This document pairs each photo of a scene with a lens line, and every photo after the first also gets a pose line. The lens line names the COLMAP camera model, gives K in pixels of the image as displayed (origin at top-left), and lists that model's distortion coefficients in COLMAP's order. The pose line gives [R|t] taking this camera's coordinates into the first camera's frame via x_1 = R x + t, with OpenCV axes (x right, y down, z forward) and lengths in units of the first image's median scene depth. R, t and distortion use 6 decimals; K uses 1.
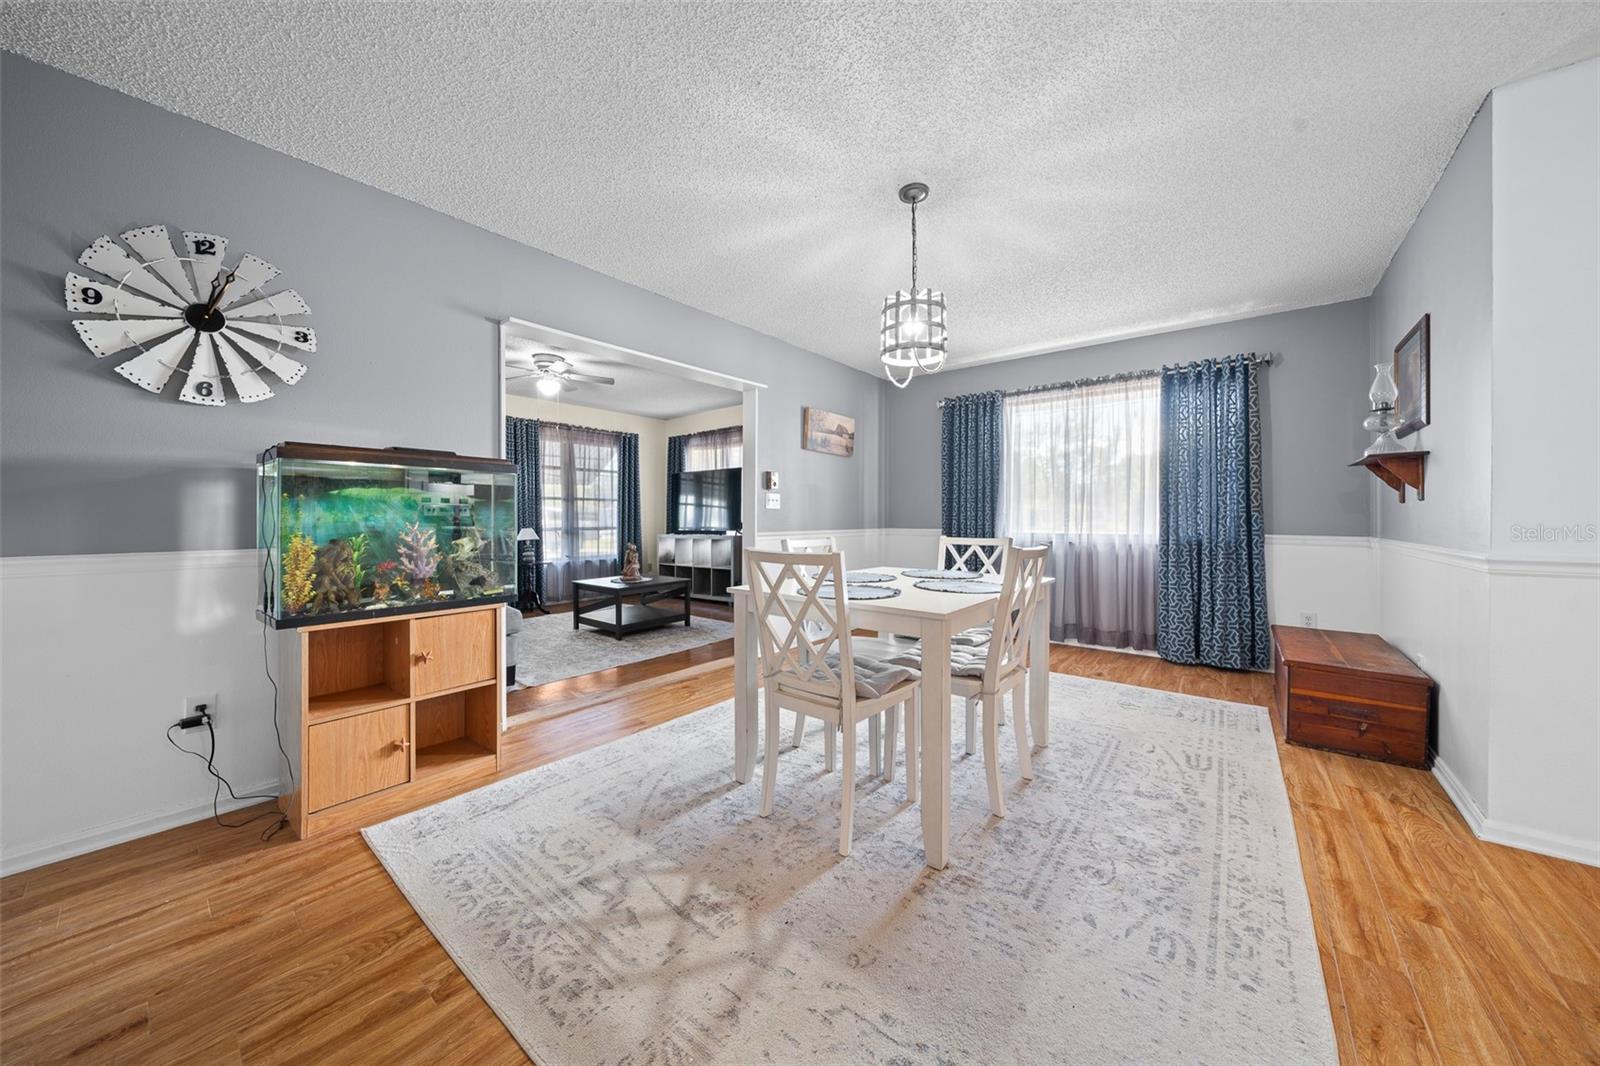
lens RADIAL K [[563.2, 0, 772.9], [0, 563.2, 530.5], [0, 0, 1]] dist [-0.000080, 0.000021]
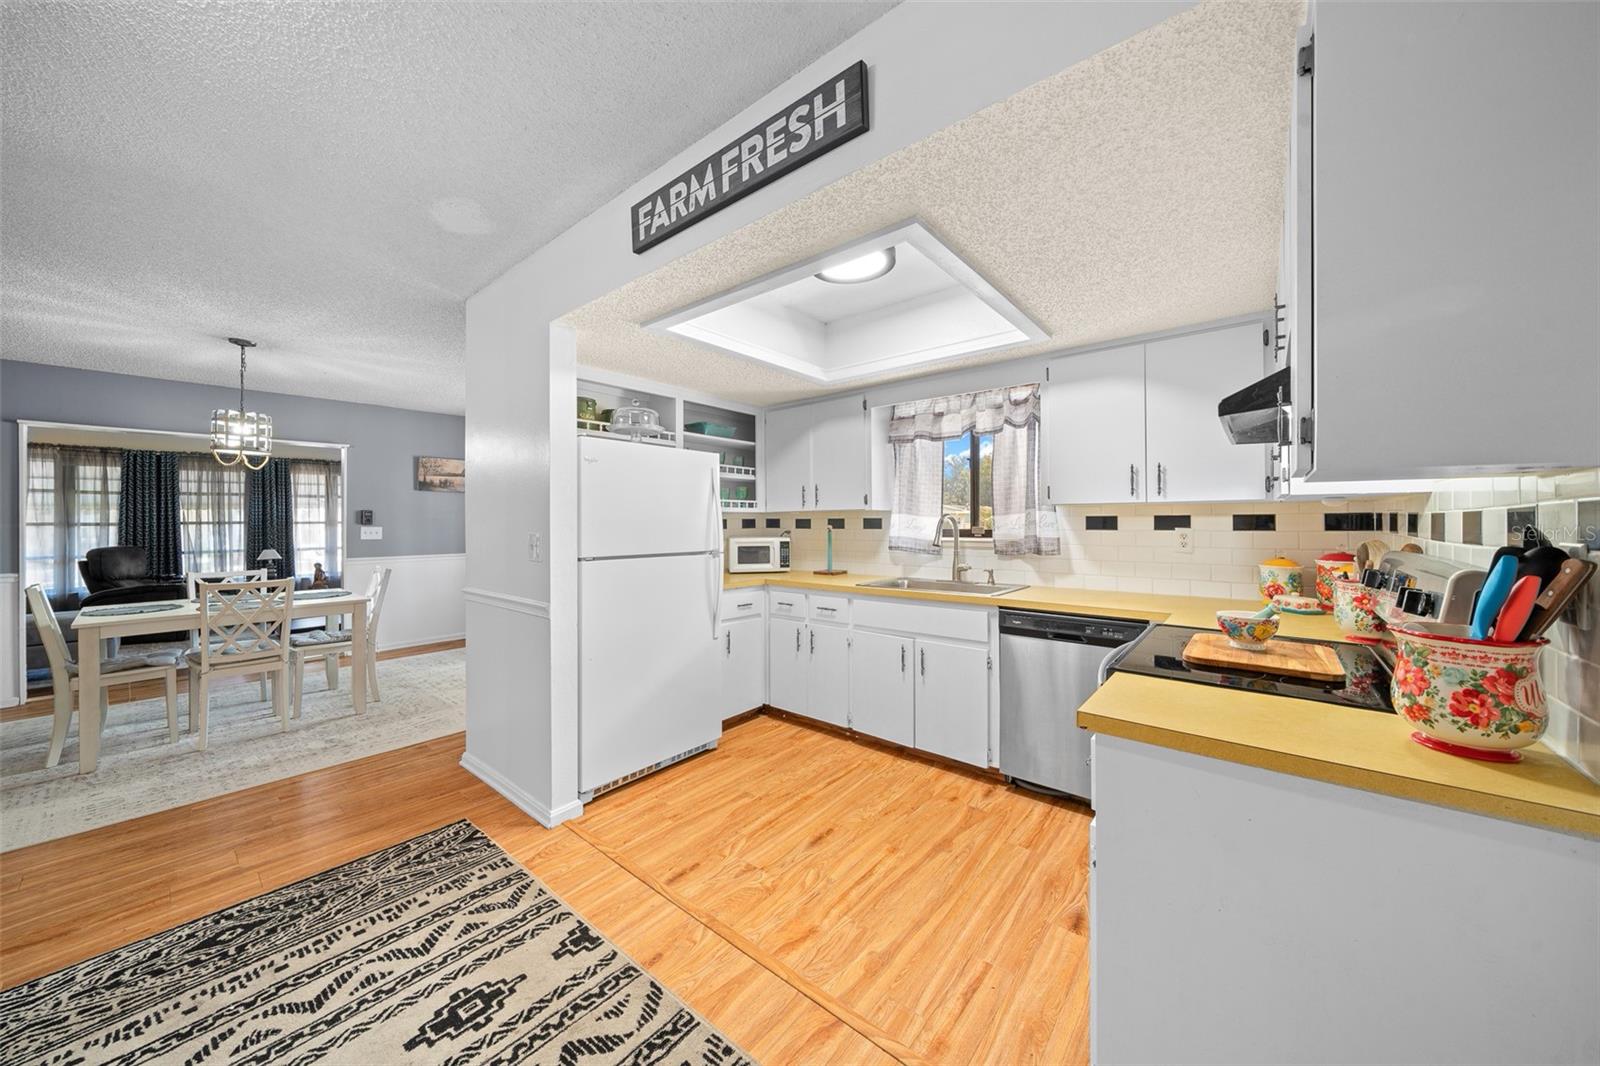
lens RADIAL K [[574.4, 0, 804.9], [0, 574.4, 524.4], [0, 0, 1]] dist [-0.001647, 0.000015]
pose [[0.999966, -0.007745, -0.002889, 1.321245], [0.007702, 0.999866, -0.014465, -0.068723], [0.003001, 0.014442, 0.999891, -0.354927]]
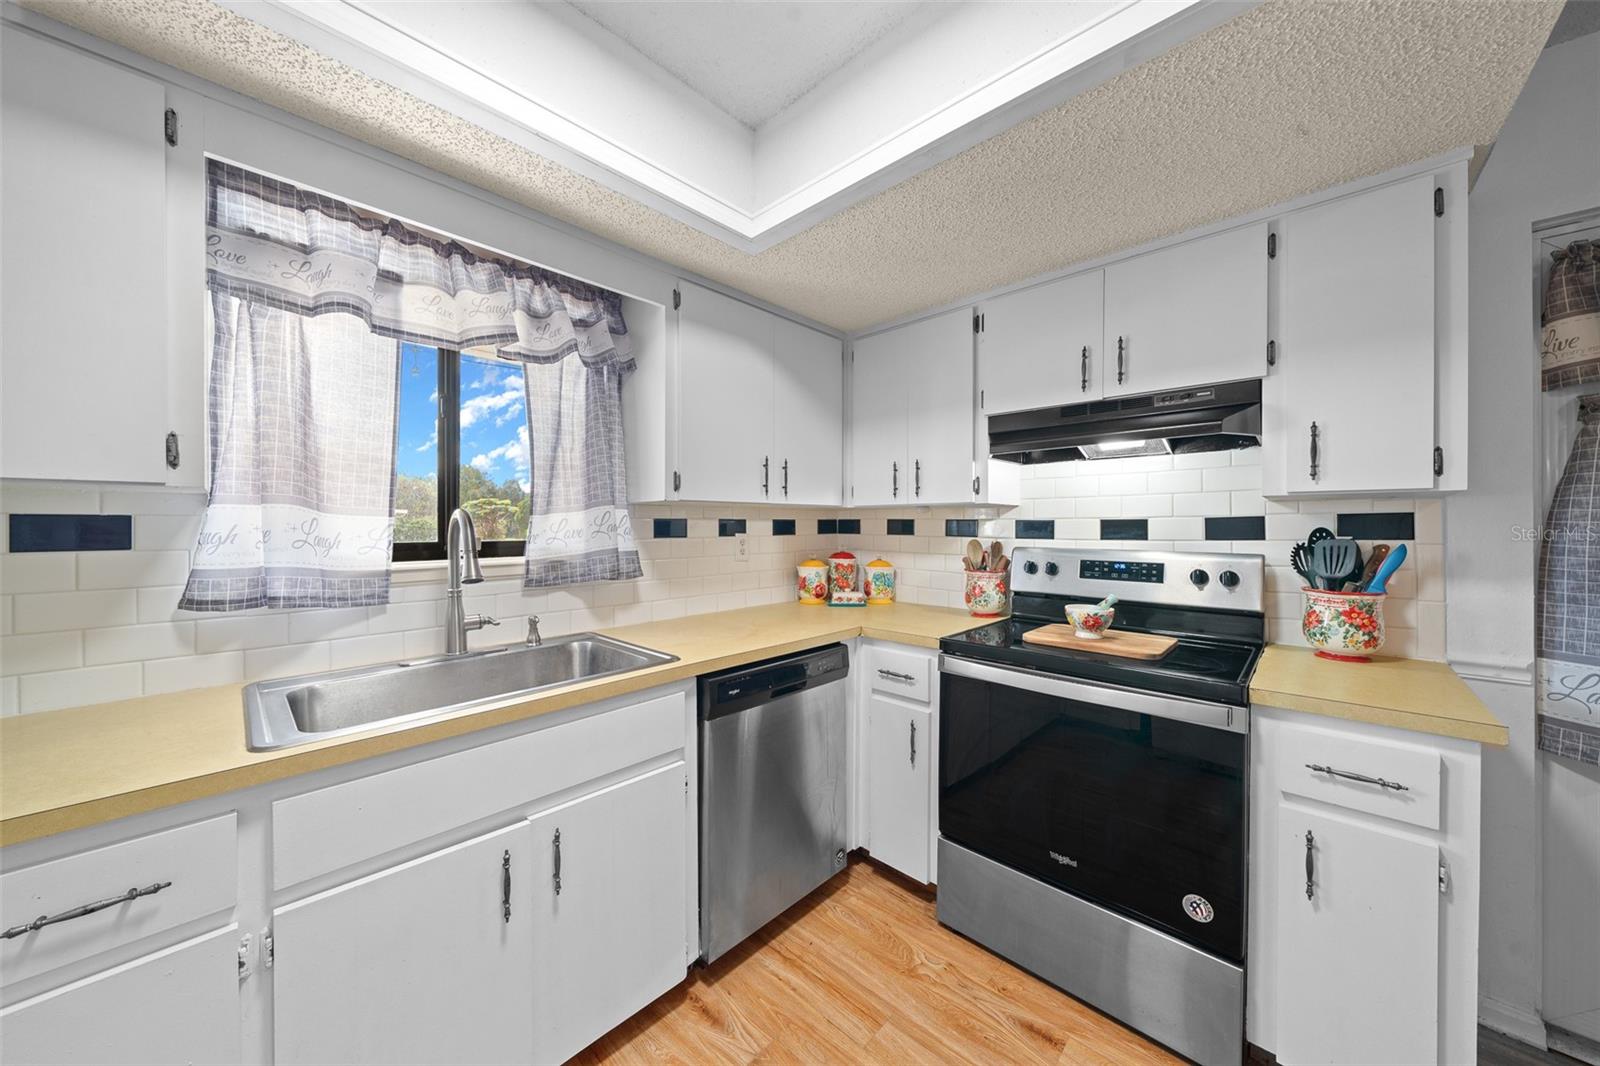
lens RADIAL K [[524.6, 0, 800.0], [0, 524.6, 533.0], [0, 0, 1]] dist [-0.000115, -0.000011]
pose [[0.086254, -0.017398, 0.996121, 1.169312], [0.022552, 0.999625, 0.015506, -0.082181], [-0.996018, 0.021127, 0.086614, 0.396656]]
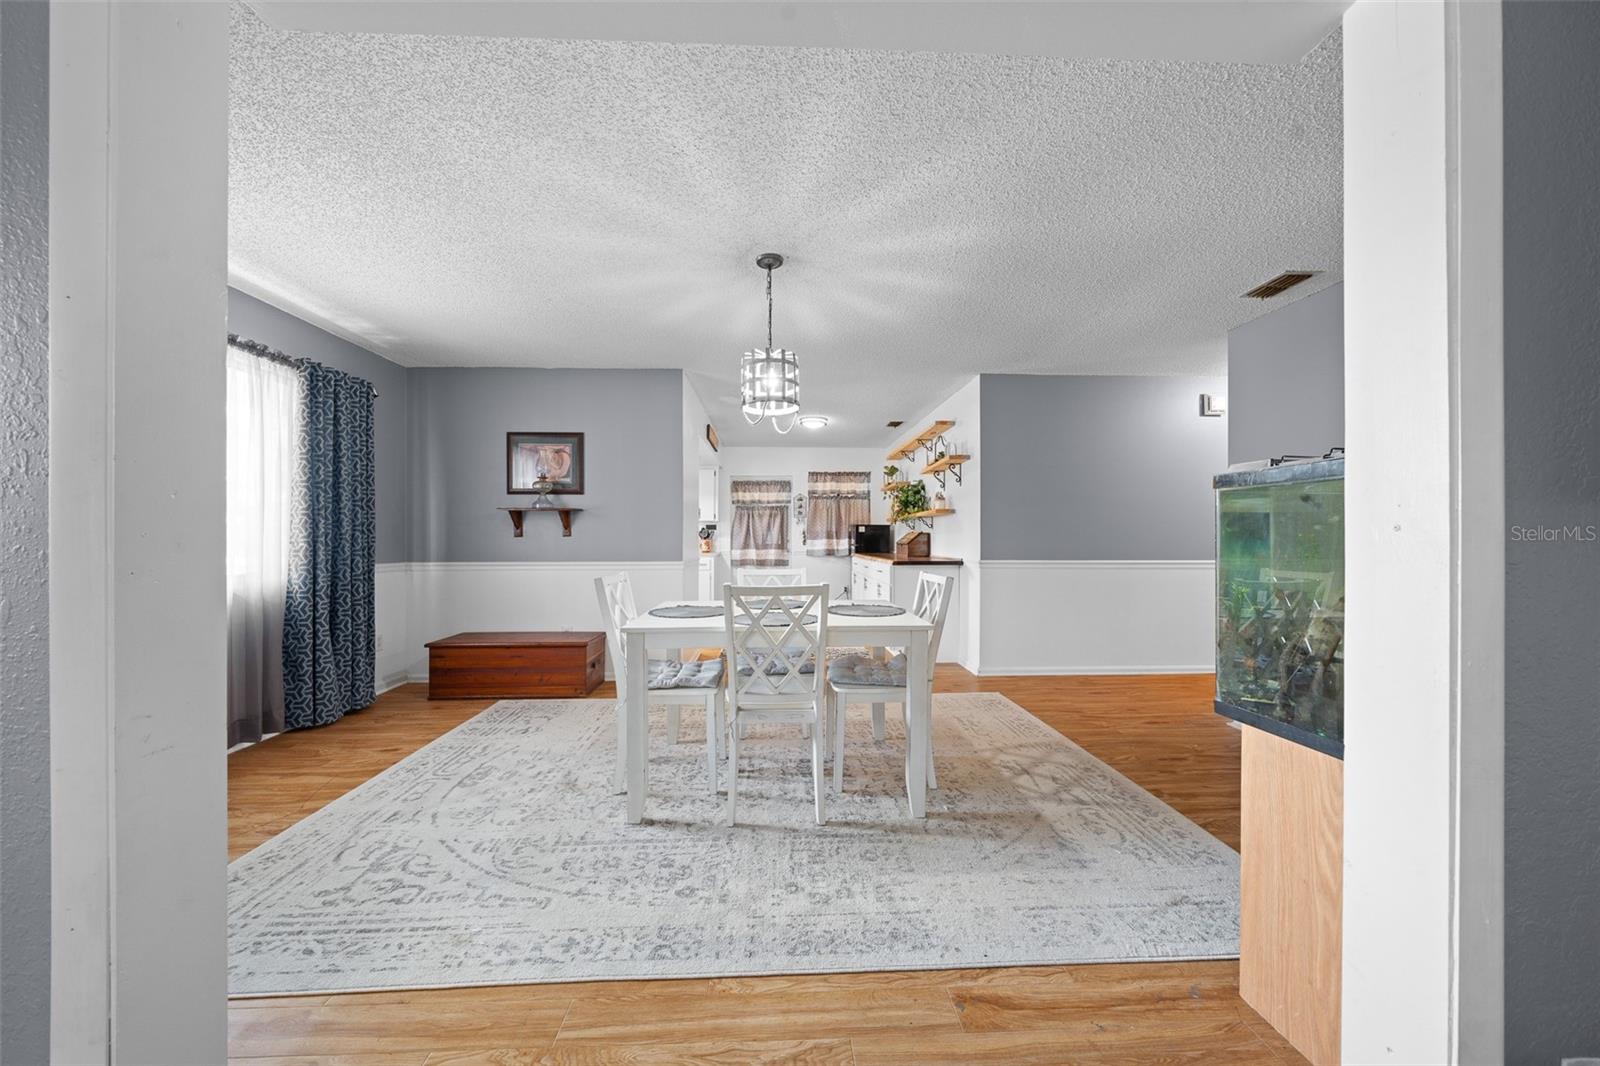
lens RADIAL K [[547.7, 0, 799.1], [0, 547.7, 537.5], [0, 0, 1]] dist [-0.009391, -0.000005]
pose [[-0.704387, -0.002072, 0.709813, -0.478756], [0.015192, 0.999723, 0.017994, -0.060065], [-0.709653, 0.023458, -0.704160, 1.468519]]
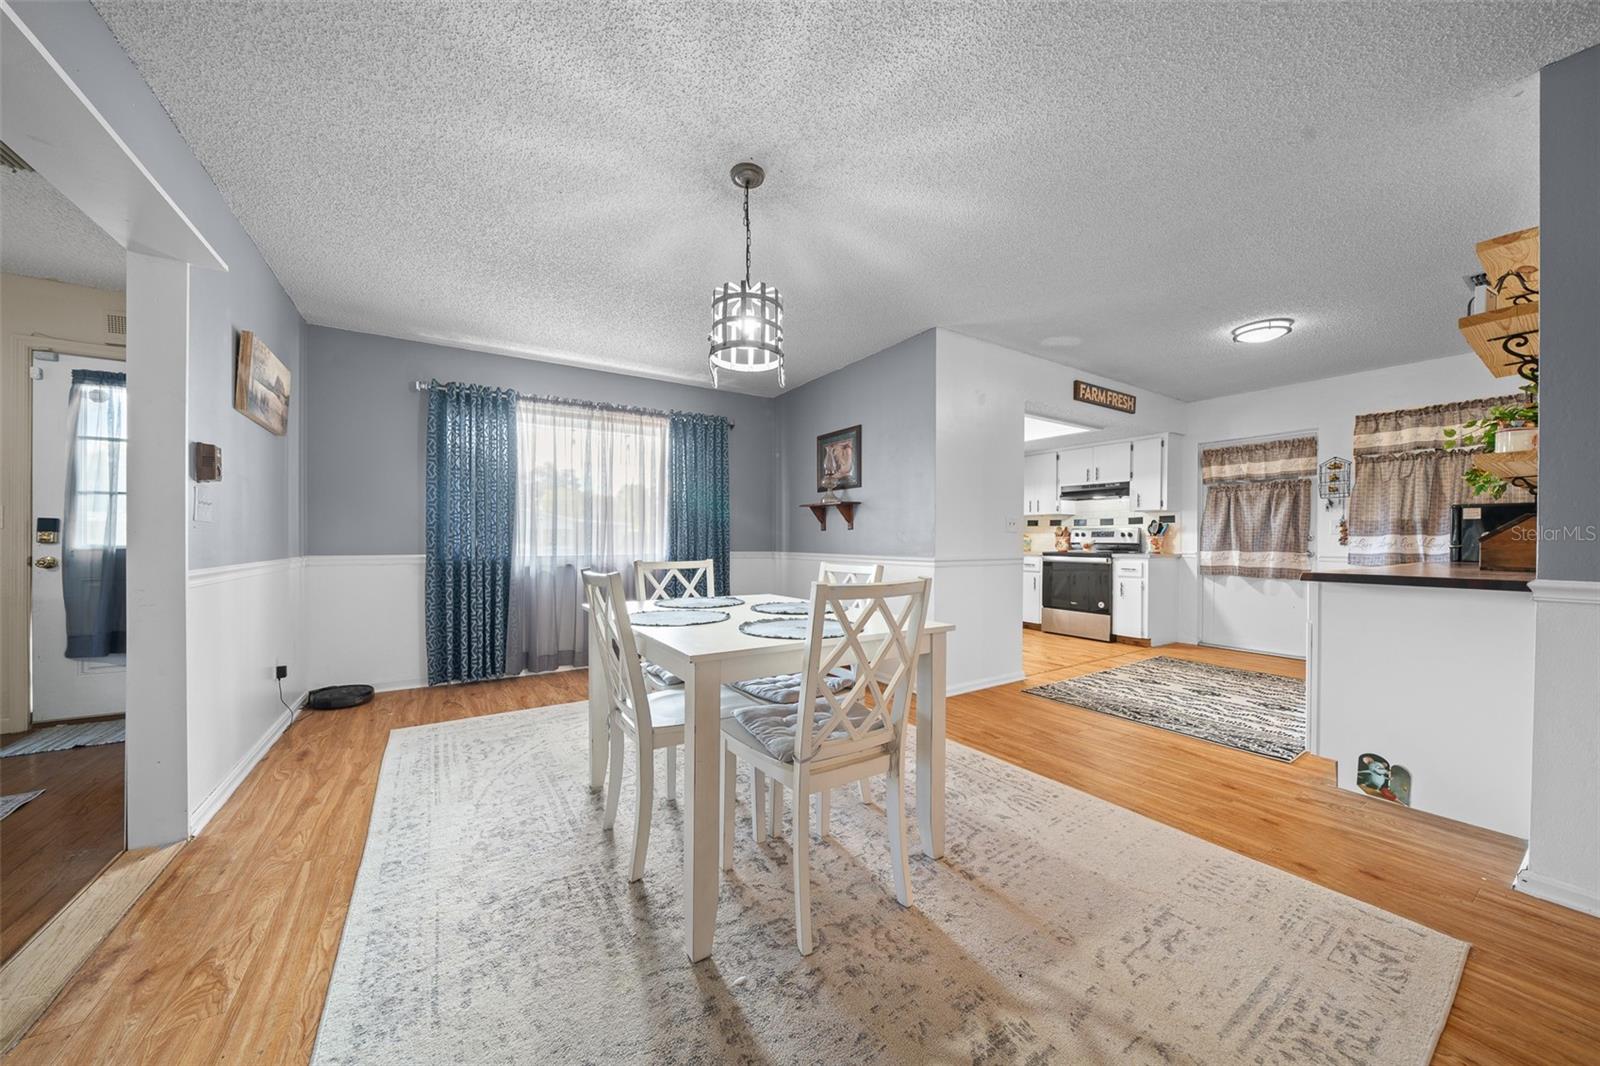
lens RADIAL K [[557.3, 0, 817.9], [0, 557.3, 550.0], [0, 0, 1]] dist [-0.009339, 0.000011]
pose [[0.266239, -0.018699, 0.963726, -0.488443], [0.021573, 0.999677, 0.013436, -0.013255], [-0.963666, 0.017214, 0.266556, 0.559125]]
